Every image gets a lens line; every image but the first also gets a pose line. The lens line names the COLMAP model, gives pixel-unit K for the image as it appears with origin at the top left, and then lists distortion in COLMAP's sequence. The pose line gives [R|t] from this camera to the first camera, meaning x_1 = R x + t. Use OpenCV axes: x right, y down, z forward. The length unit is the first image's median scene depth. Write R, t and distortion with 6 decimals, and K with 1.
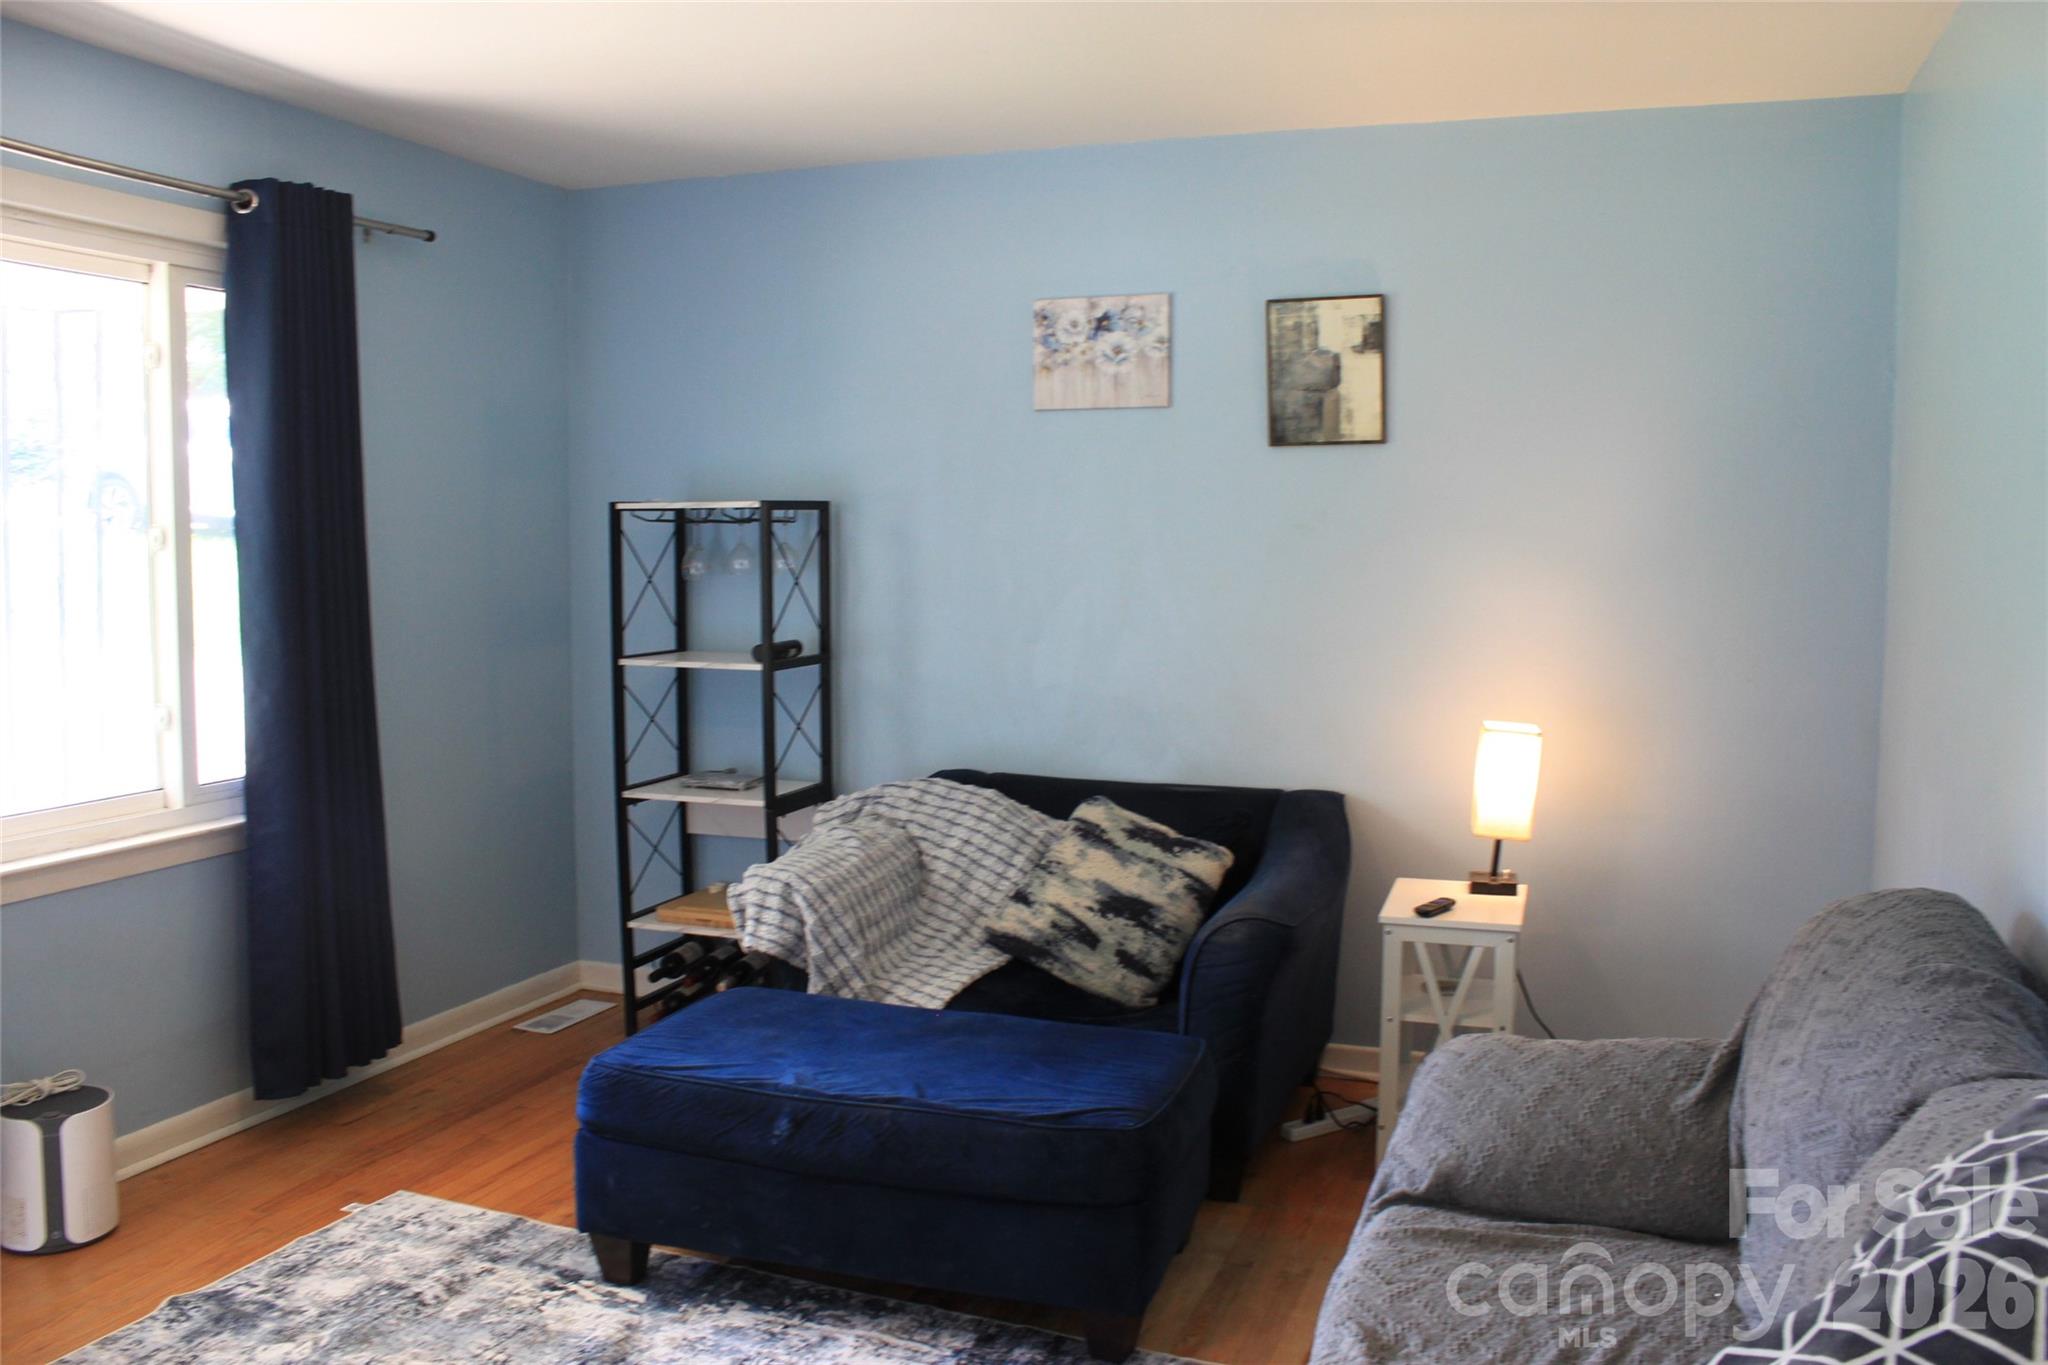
lens RADIAL K [[1686.8, 0, 1016.4], [0, 1686.8, 684.4], [0, 0, 1]] dist [-0.170645, 0.149450]
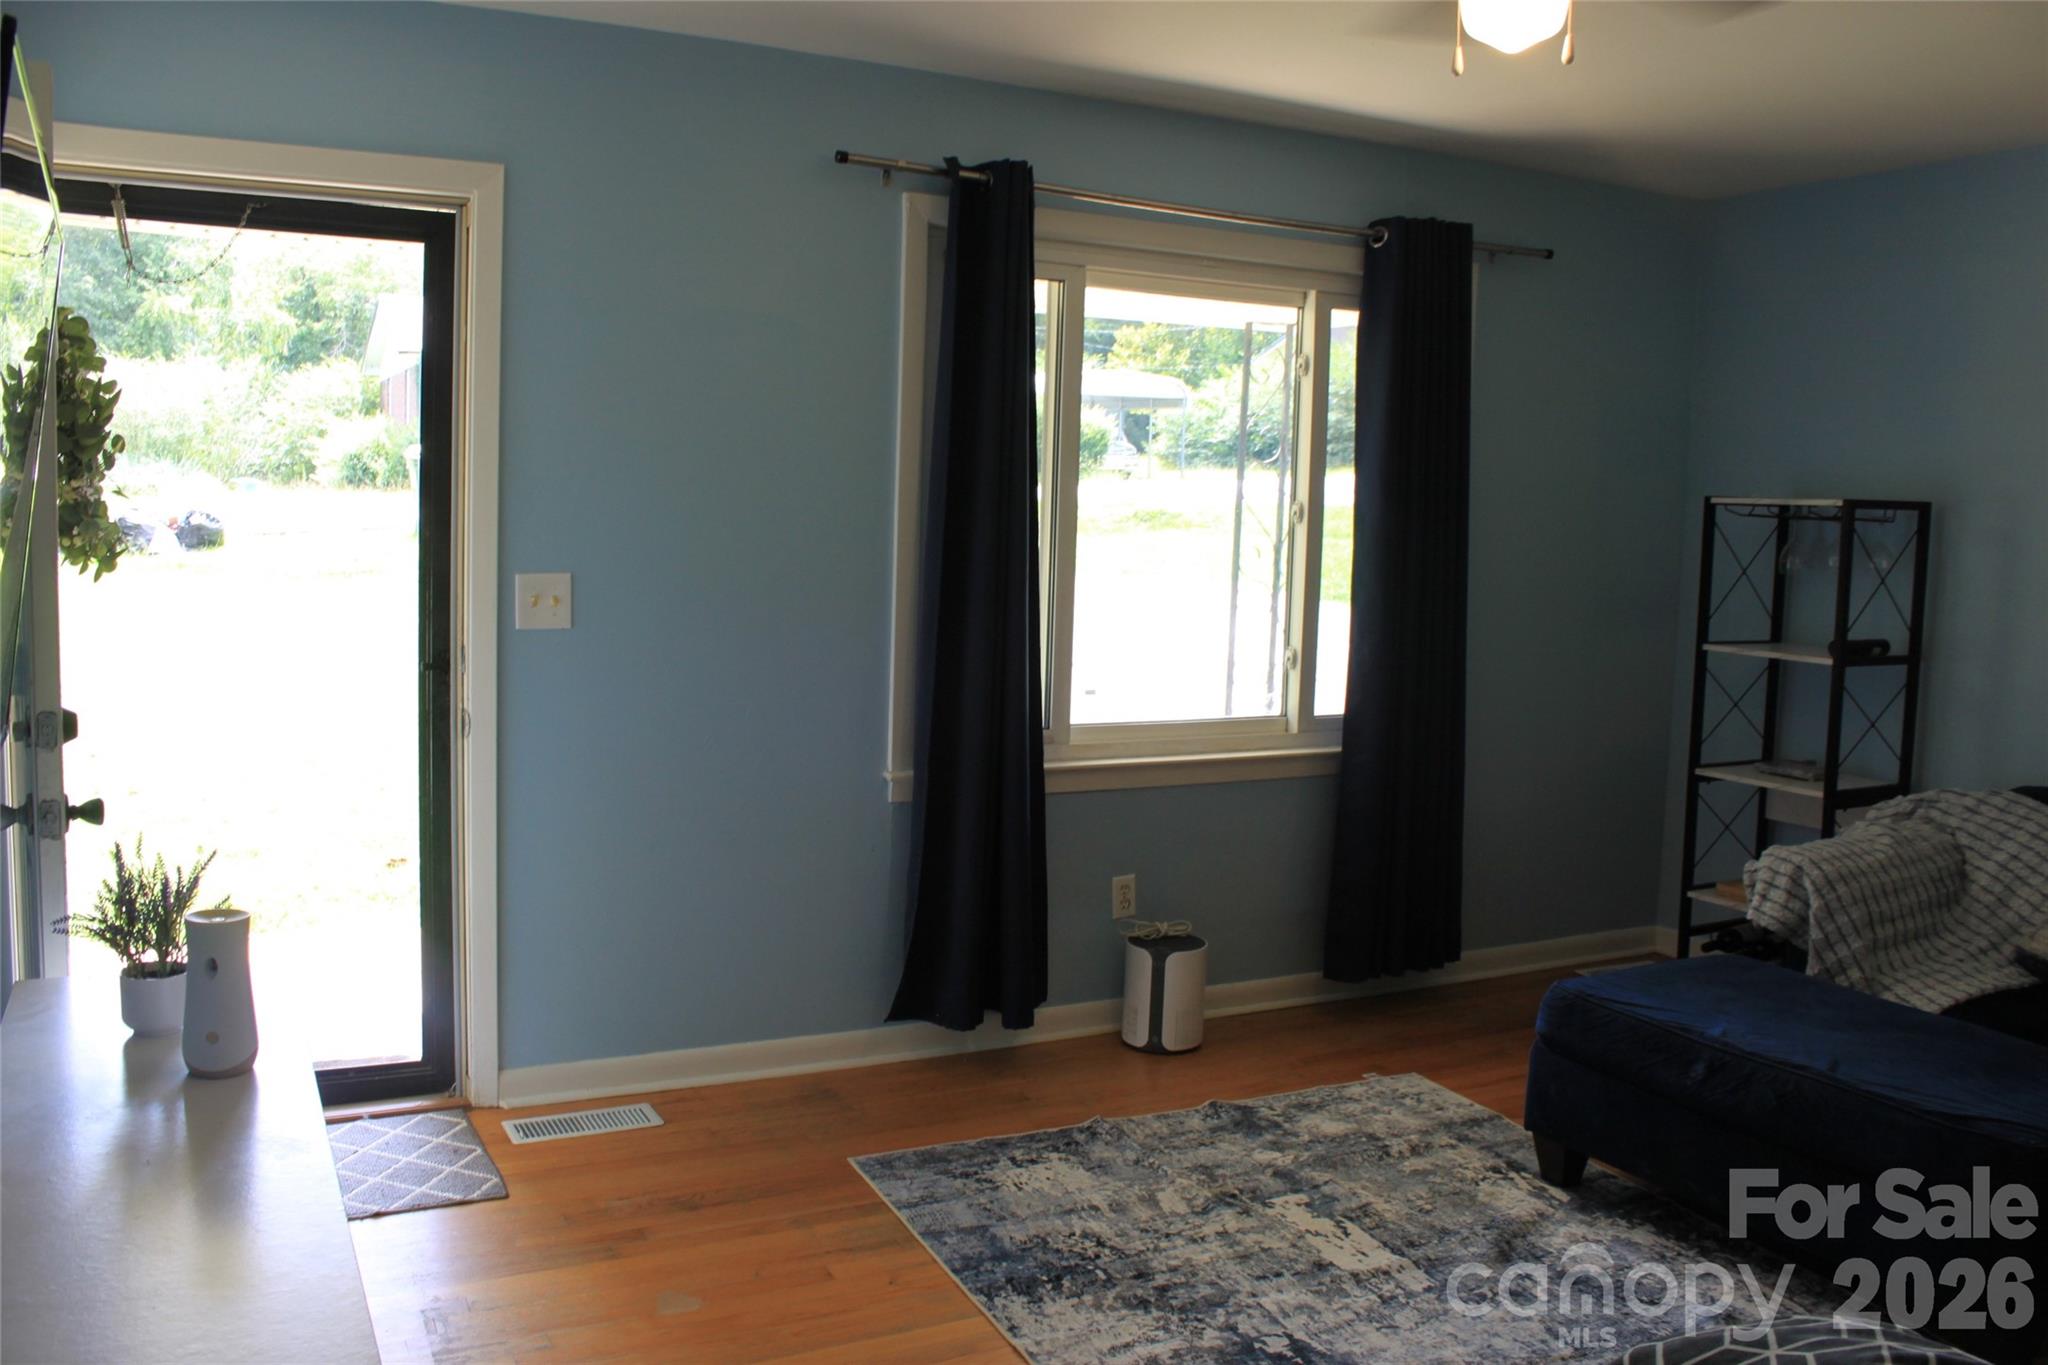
lens RADIAL K [[1686.8, 0, 1020.7], [0, 1686.8, 681.6], [0, 0, 1]] dist [-0.170645, 0.149450]
pose [[0.736705, 0.088599, -0.670385, 0.173398], [-0.084981, 0.995650, 0.038199, 0.006581], [0.670854, 0.028829, 0.741029, -0.077431]]
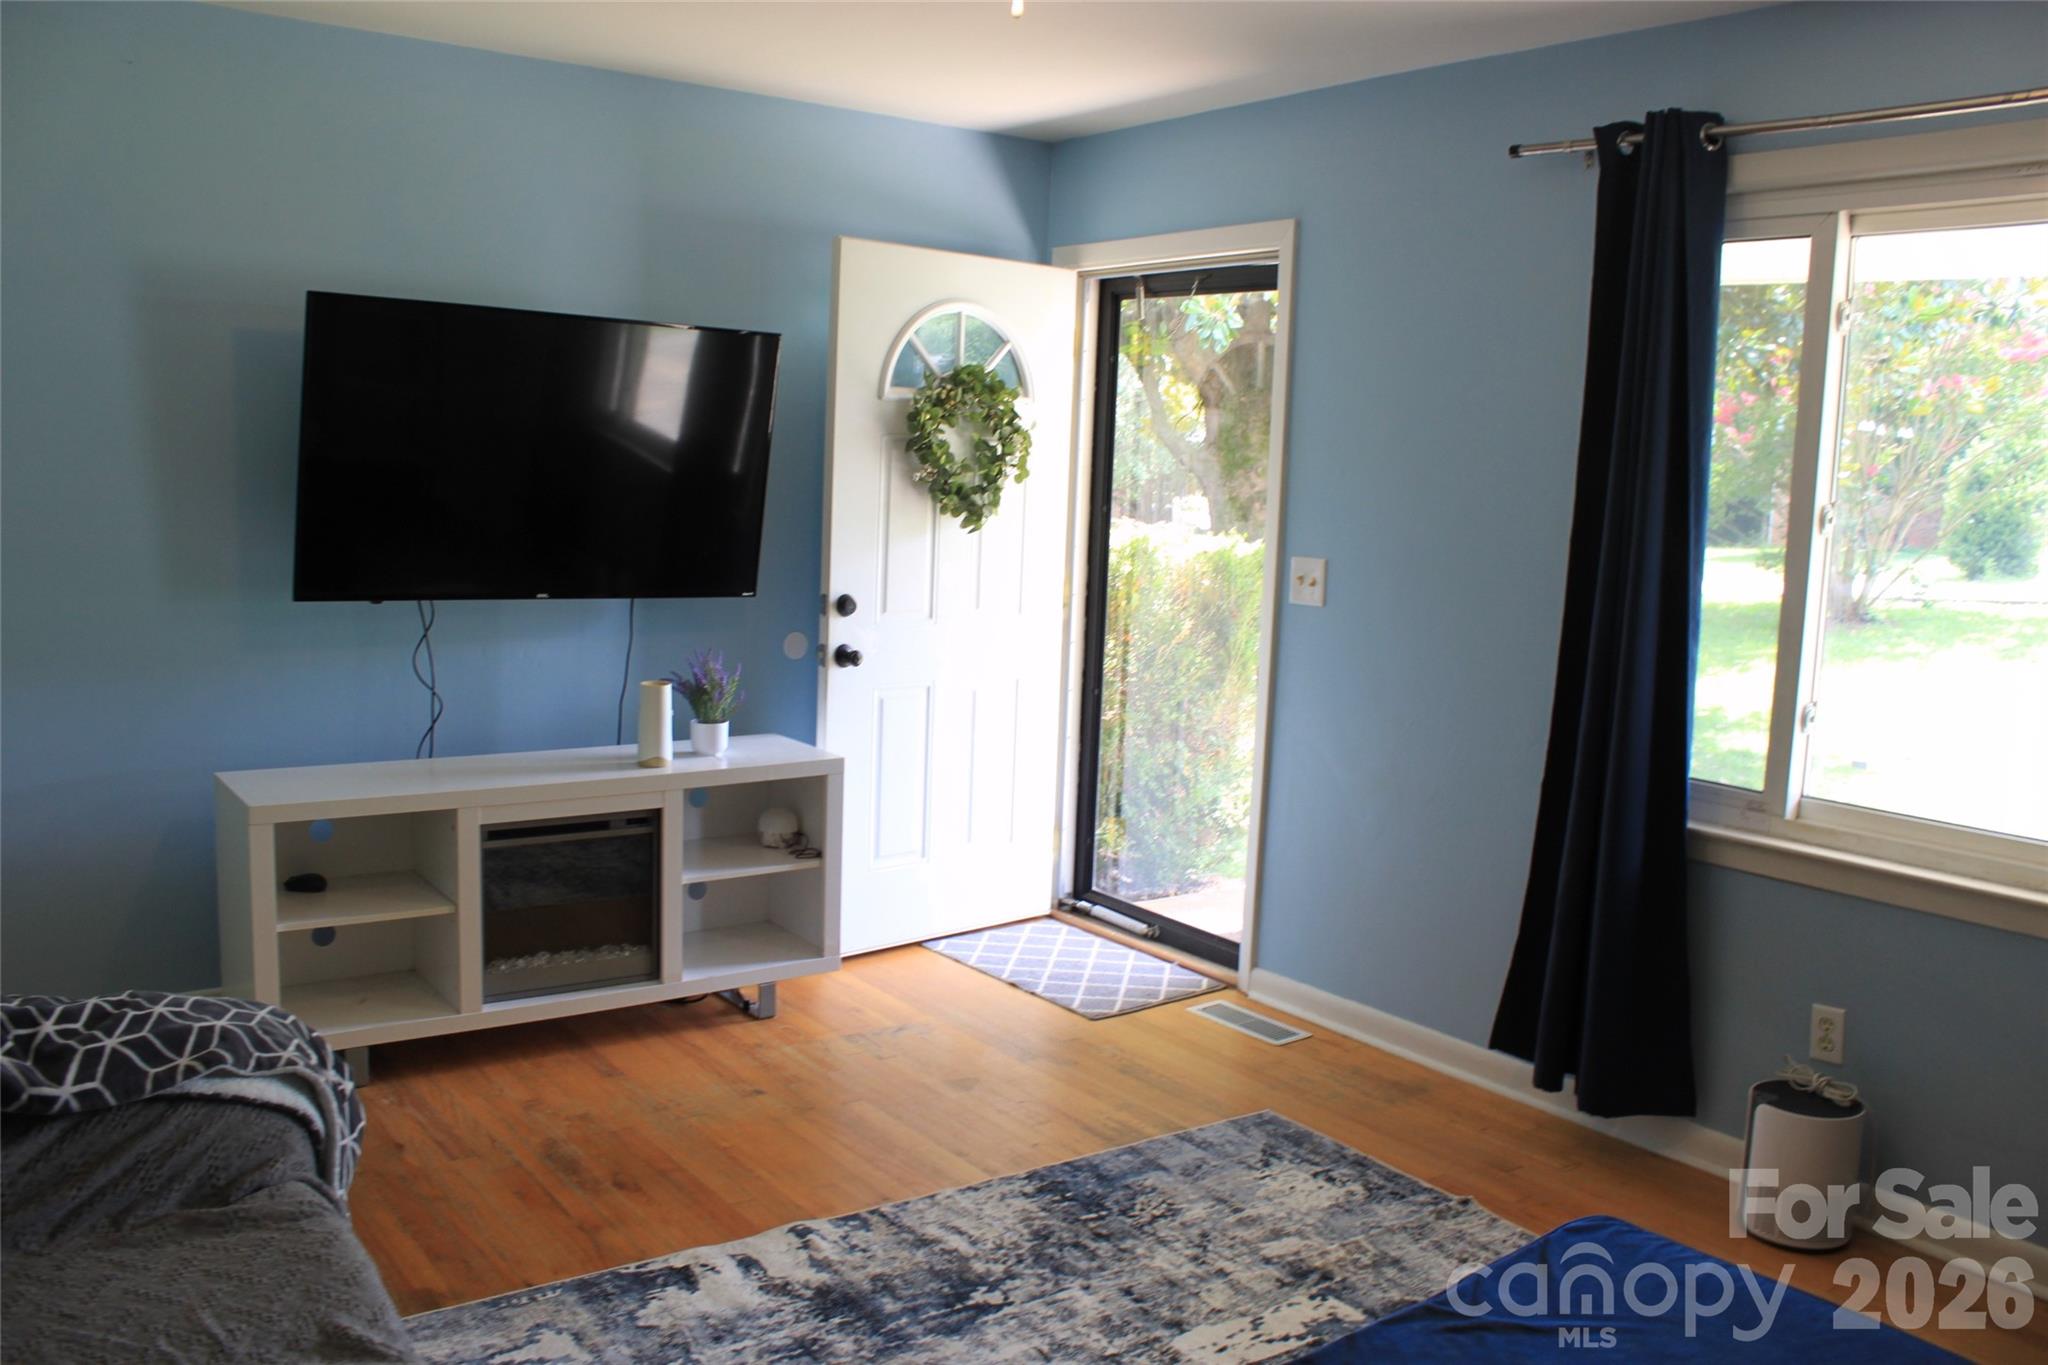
lens RADIAL K [[1686.8, 0, 1033.3], [0, 1686.8, 678.7], [0, 0, 1]] dist [-0.170645, 0.149450]
pose [[-0.541007, 0.075695, -0.837605, 0.385720], [-0.118856, 0.979064, 0.165248, -0.081094], [0.832577, 0.188955, -0.520684, 0.896289]]
